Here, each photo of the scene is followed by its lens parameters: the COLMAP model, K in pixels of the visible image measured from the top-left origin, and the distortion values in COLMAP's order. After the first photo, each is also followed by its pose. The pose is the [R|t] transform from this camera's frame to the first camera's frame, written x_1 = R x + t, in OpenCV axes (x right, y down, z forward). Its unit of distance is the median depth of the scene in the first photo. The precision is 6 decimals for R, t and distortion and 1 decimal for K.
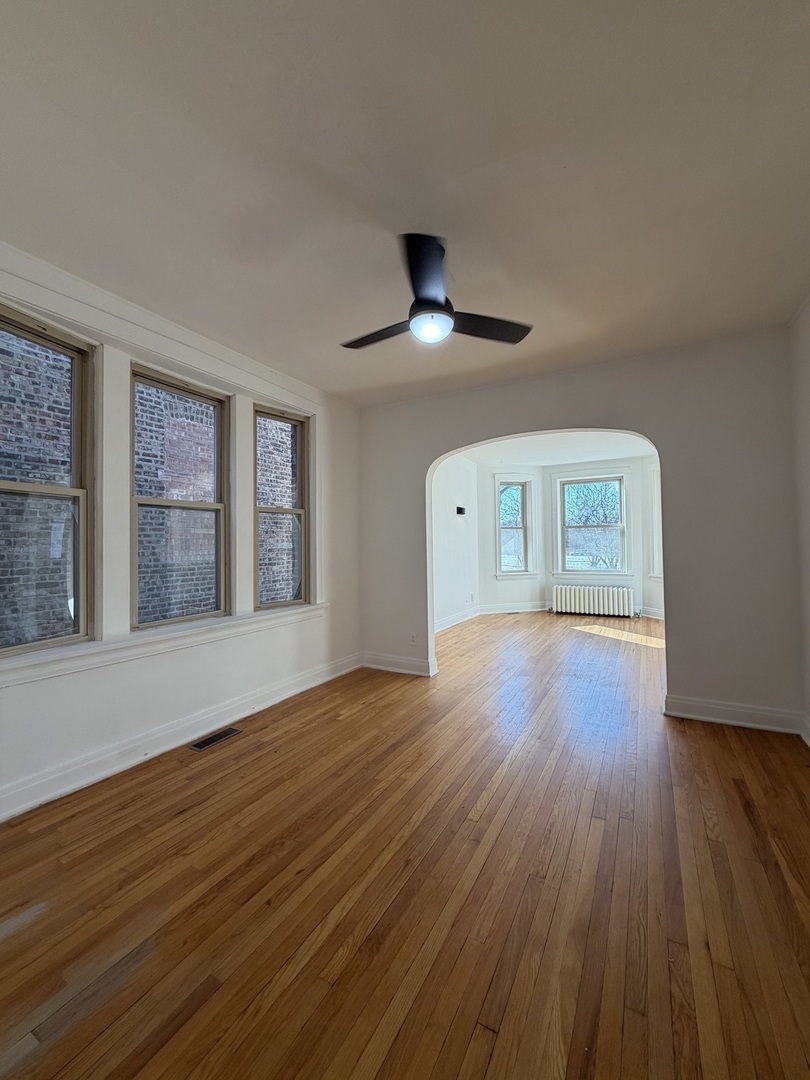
lens RADIAL K [[428.7, 0, 407.1], [0, 428.7, 536.6], [0, 0, 1]] dist [0.000015, 0.000262]
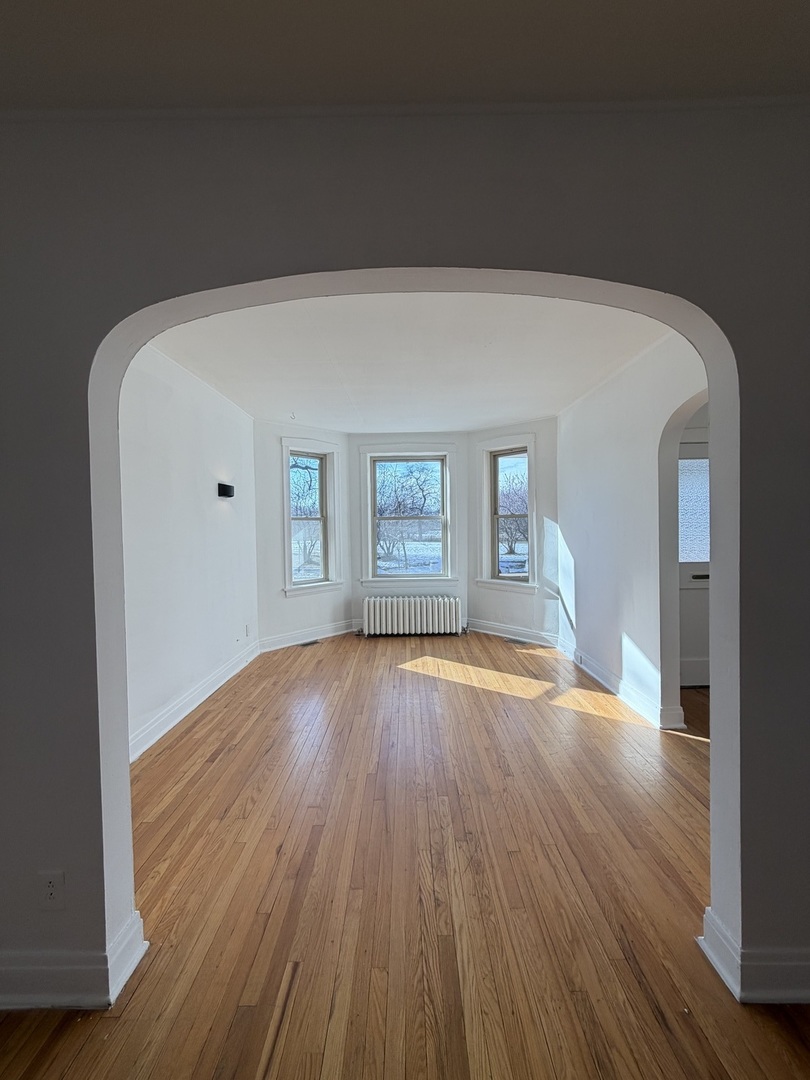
lens RADIAL K [[428.7, 0, 404.7], [0, 428.7, 537.2], [0, 0, 1]] dist [0.000015, 0.000262]
pose [[0.875294, -0.011936, 0.483443, 0.050277], [-0.006844, 0.999290, 0.037063, -0.018108], [-0.483542, -0.035749, 0.874591, 0.331858]]
